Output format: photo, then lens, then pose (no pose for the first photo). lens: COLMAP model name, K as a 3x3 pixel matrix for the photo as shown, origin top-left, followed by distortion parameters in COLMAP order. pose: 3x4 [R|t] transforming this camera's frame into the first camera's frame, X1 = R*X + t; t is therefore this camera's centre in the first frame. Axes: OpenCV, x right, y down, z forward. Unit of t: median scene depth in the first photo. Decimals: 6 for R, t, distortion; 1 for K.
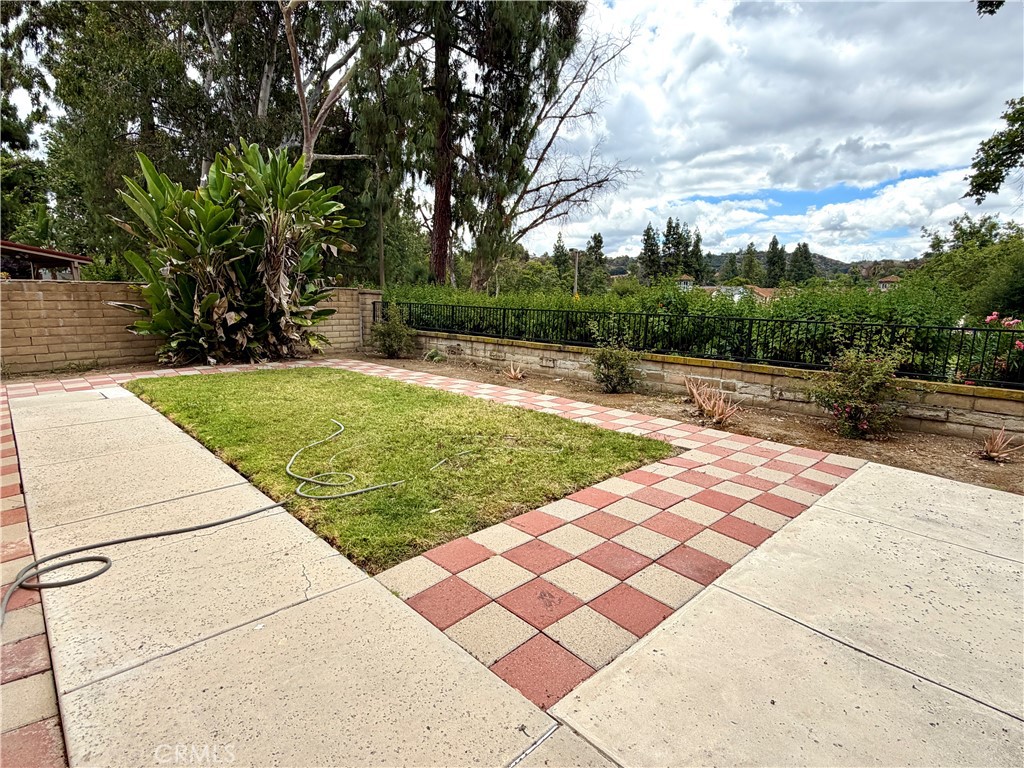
lens RADIAL K [[536.9, 0, 512.0], [0, 536.9, 383.9], [0, 0, 1]] dist [0.004310, 0.000523]
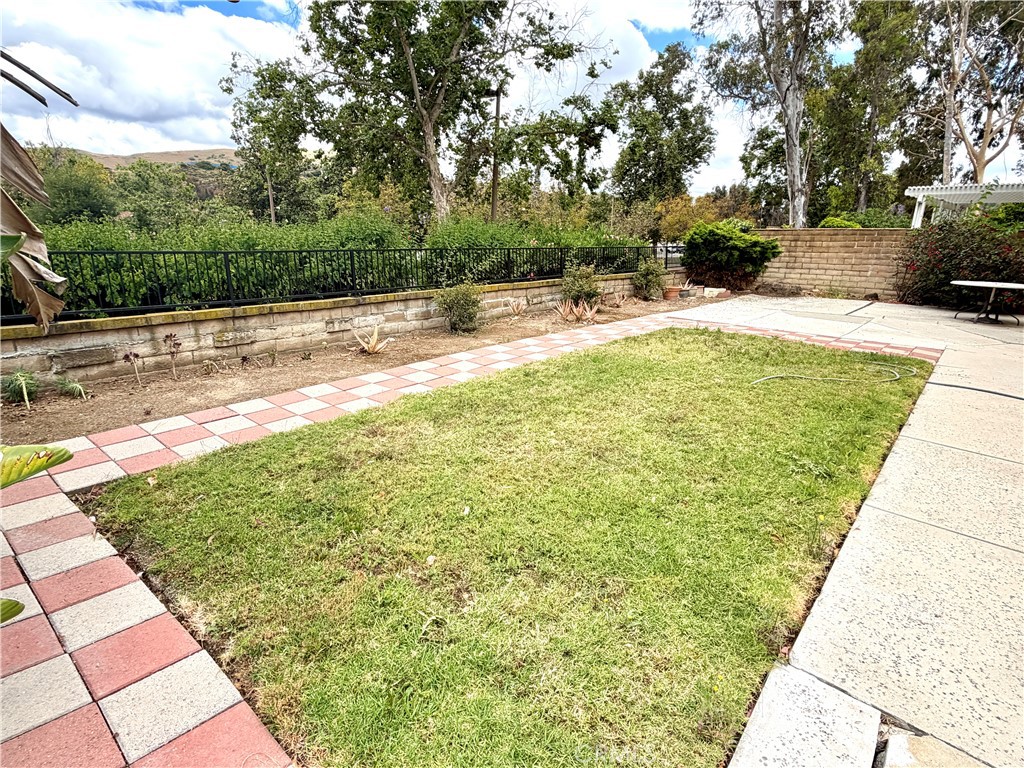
lens RADIAL K [[536.9, 0, 512.0], [0, 536.9, 384.1], [0, 0, 1]] dist [0.004310, 0.000523]
pose [[-0.032596, -0.273874, 0.961213, -0.645740], [0.171552, 0.945918, 0.275334, -0.123692], [-0.984636, 0.173873, 0.016151, 0.788045]]
